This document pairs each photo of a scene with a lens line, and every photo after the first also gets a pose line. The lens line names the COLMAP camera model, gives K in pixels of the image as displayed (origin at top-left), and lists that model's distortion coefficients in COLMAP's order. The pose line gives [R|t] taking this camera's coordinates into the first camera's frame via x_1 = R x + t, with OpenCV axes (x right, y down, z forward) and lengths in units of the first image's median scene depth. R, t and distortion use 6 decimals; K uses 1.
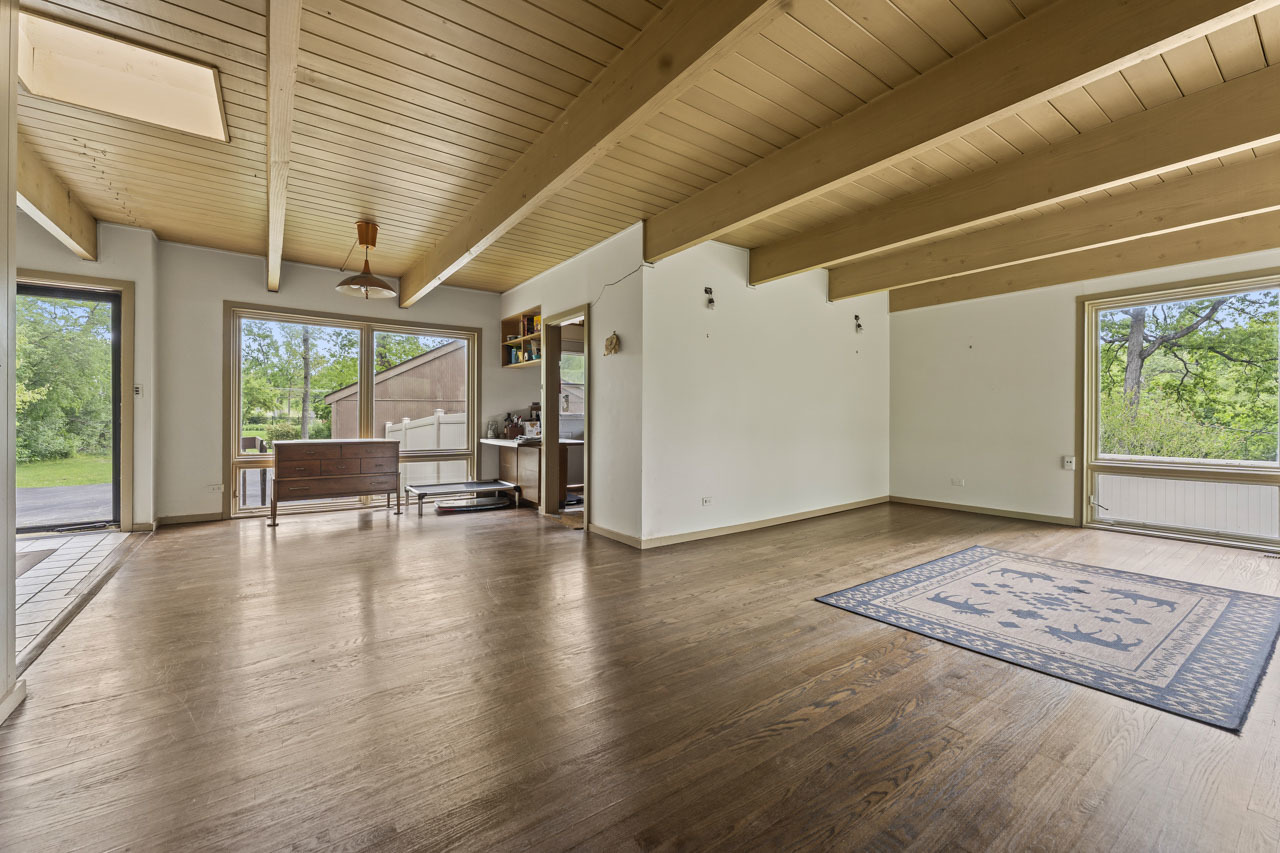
lens RADIAL K [[521.5, 0, 648.8], [0, 521.5, 413.8], [0, 0, 1]] dist [-0.003357, 0.000449]
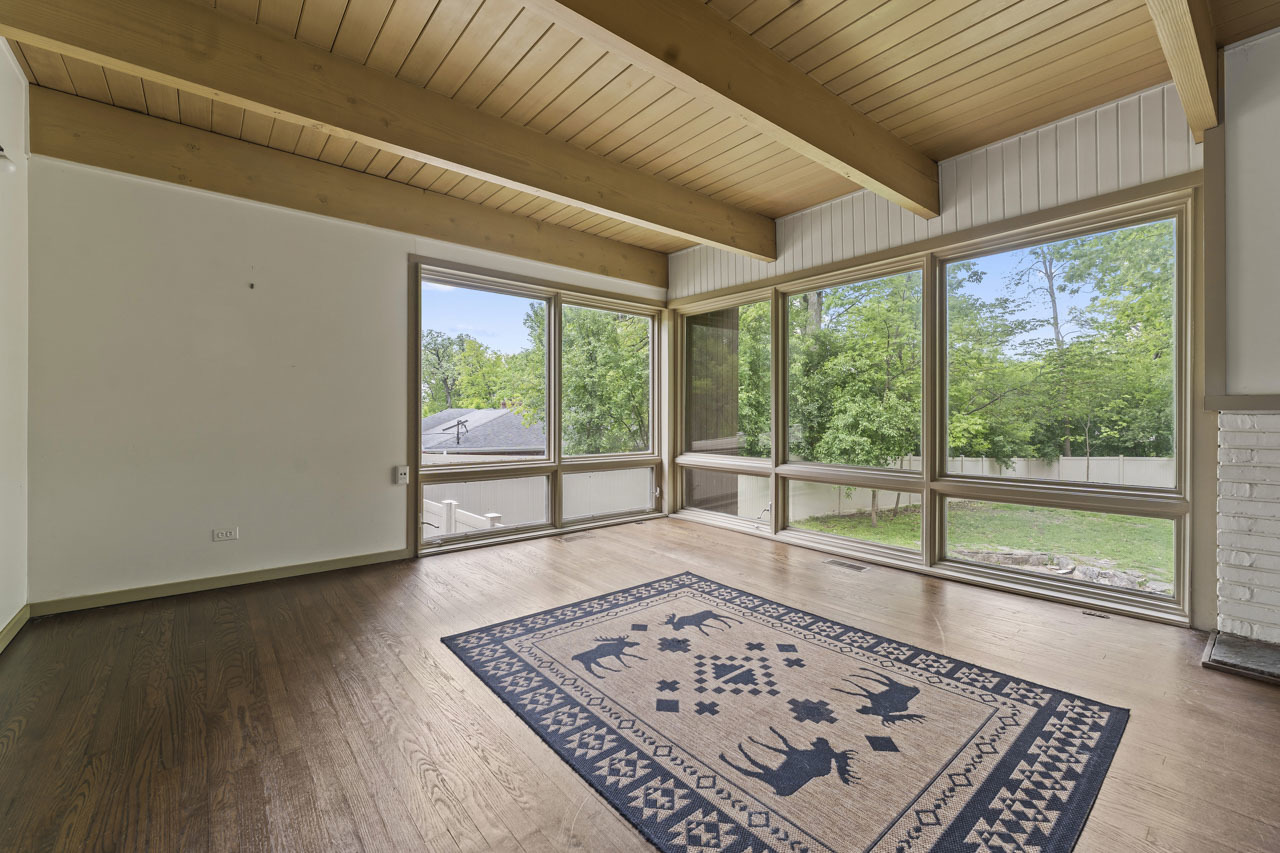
lens RADIAL K [[521.5, 0, 626.4], [0, 521.5, 428.7], [0, 0, 1]] dist [-0.003357, 0.000449]
pose [[-0.045856, -0.021669, 0.998713, 0.075572], [-0.011647, 0.999708, 0.021156, 0.012806], [-0.998880, -0.010662, -0.046095, 1.177116]]
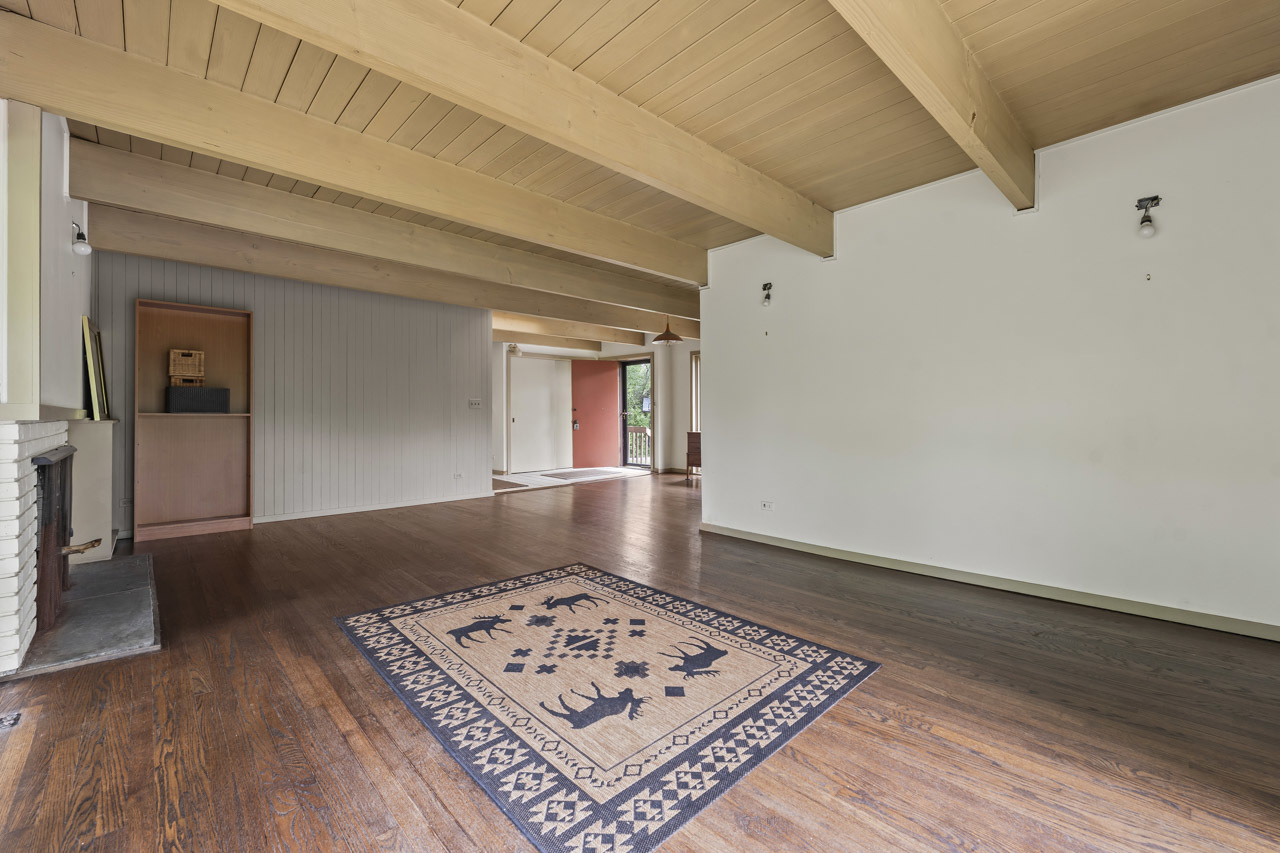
lens RADIAL K [[521.5, 0, 627.0], [0, 521.5, 420.1], [0, 0, 1]] dist [-0.003357, 0.000449]
pose [[0.115748, 0.008586, -0.993241, 1.605433], [0.010843, 0.999892, 0.009907, -0.006241], [0.993219, -0.011917, 0.115643, 0.974049]]
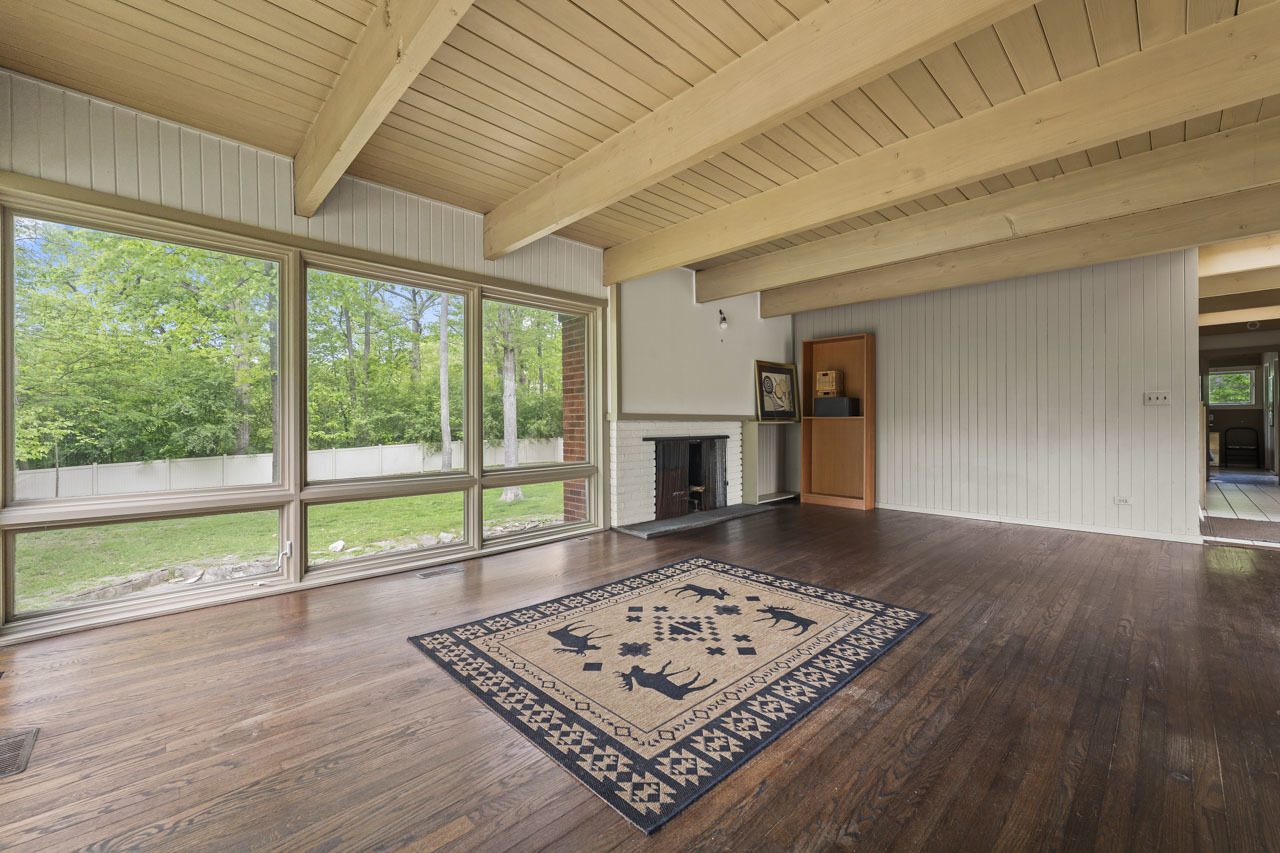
lens RADIAL K [[521.5, 0, 641.9], [0, 521.5, 422.7], [0, 0, 1]] dist [-0.003357, 0.000449]
pose [[-0.990695, 0.003277, -0.136062, 0.961153], [0.004747, 0.999934, -0.010482, 0.018903], [0.136018, -0.011031, -0.990645, 1.865626]]
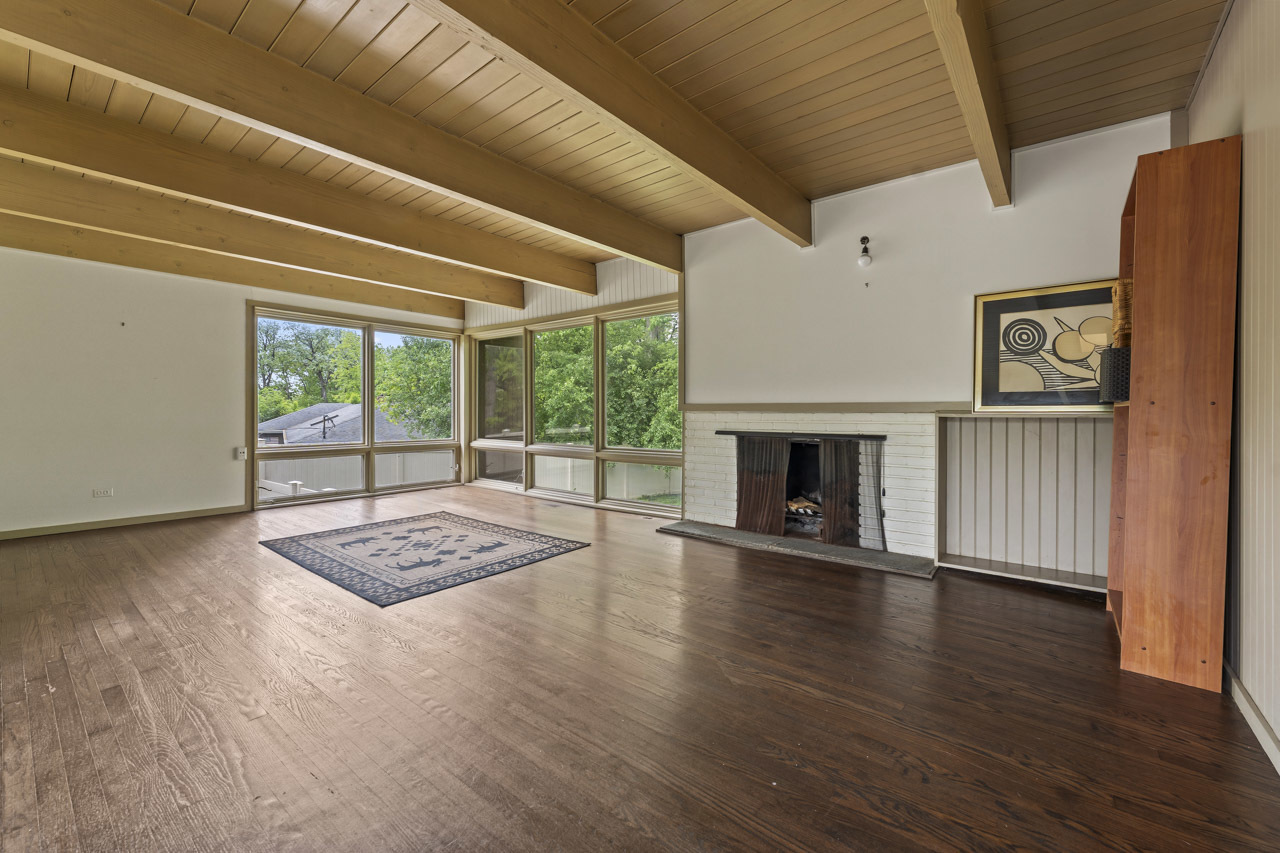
lens RADIAL K [[521.5, 0, 632.0], [0, 521.5, 422.4], [0, 0, 1]] dist [-0.003357, 0.000449]
pose [[-0.243228, -0.018985, 0.969783, -0.699113], [-0.012654, 0.999785, 0.016399, 0.003356], [-0.969887, -0.008283, -0.243416, 0.796595]]
